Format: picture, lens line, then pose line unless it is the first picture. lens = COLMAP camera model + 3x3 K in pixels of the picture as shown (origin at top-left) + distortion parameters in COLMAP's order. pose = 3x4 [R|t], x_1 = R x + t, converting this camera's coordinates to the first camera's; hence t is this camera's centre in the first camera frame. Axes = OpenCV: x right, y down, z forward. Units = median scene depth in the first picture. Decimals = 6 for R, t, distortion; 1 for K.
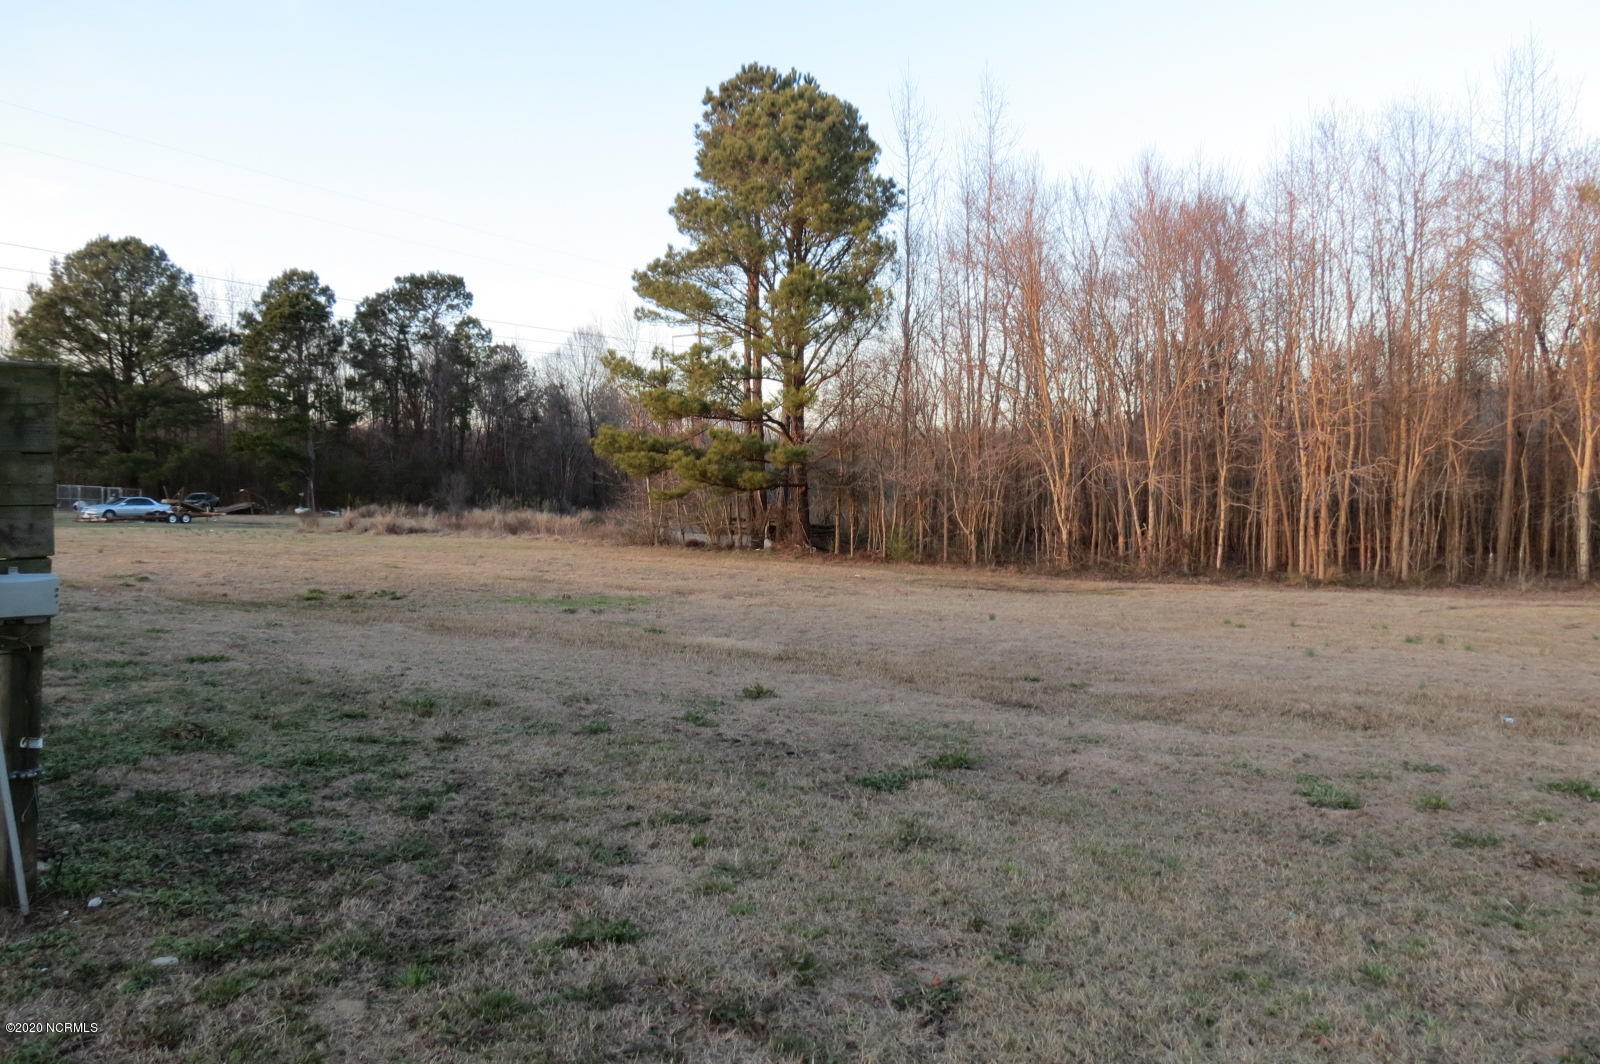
lens RADIAL K [[1145.1, 0, 796.1], [0, 1145.1, 526.1], [0, 0, 1]] dist [0.000989, -0.004937]
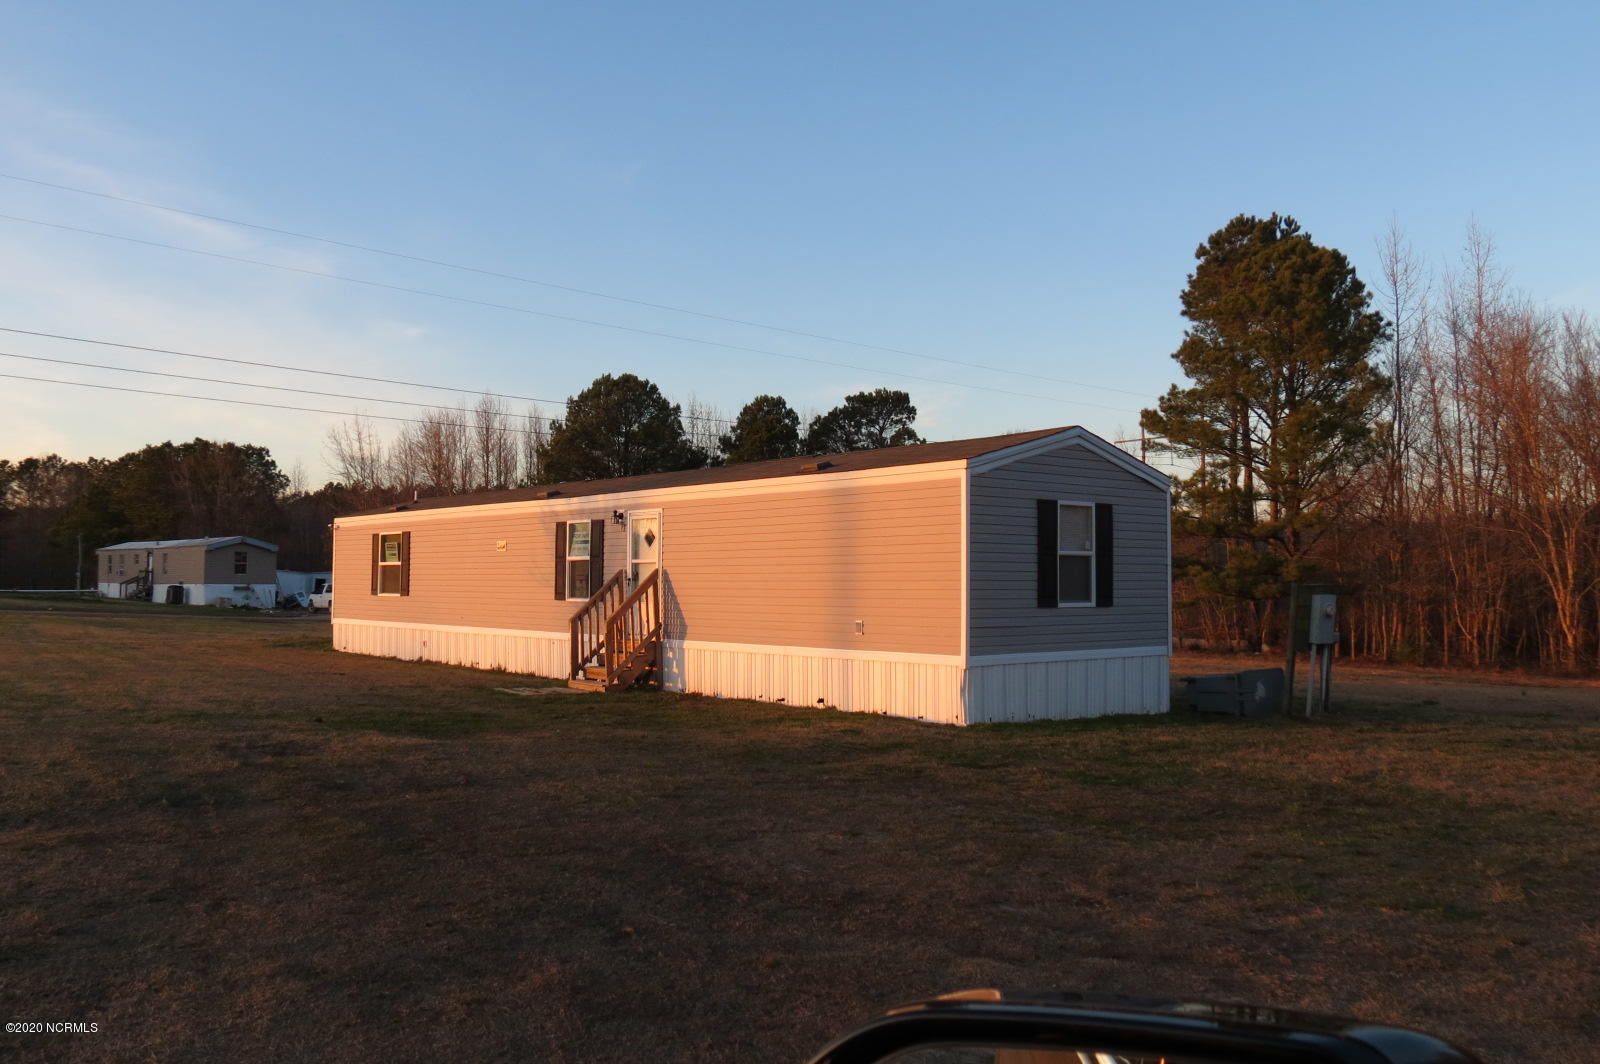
lens RADIAL K [[1358.2, 0, 802.5], [0, 1358.2, 528.7], [0, 0, 1]] dist [-0.000103, -0.005403]
pose [[0.962908, -0.018585, -0.269190, -0.104756], [-0.002673, 0.996919, -0.078388, 0.004744], [0.269817, 0.076200, 0.959892, -0.390761]]
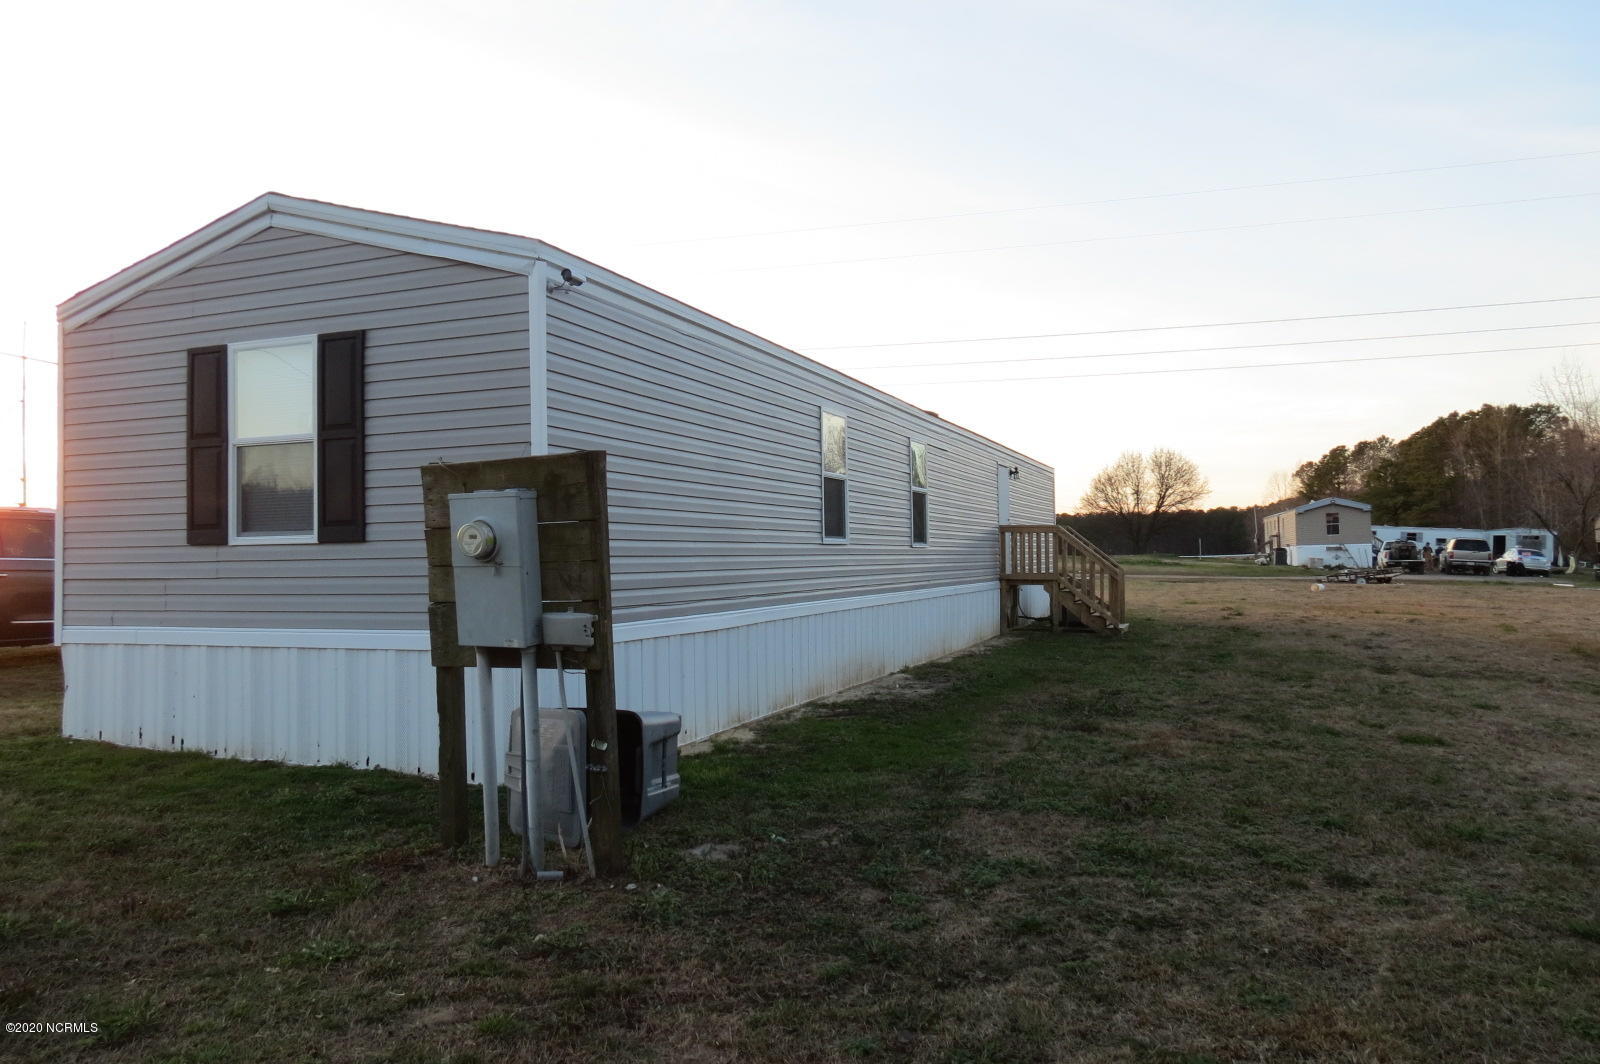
lens RADIAL K [[1145.1, 0, 796.7], [0, 1145.1, 543.3], [0, 0, 1]] dist [0.000989, -0.004937]
pose [[0.192043, -0.026846, -0.981019, 0.060906], [-0.018995, 0.999337, -0.031065, -0.000196], [0.981203, 0.024600, 0.191406, 0.089546]]
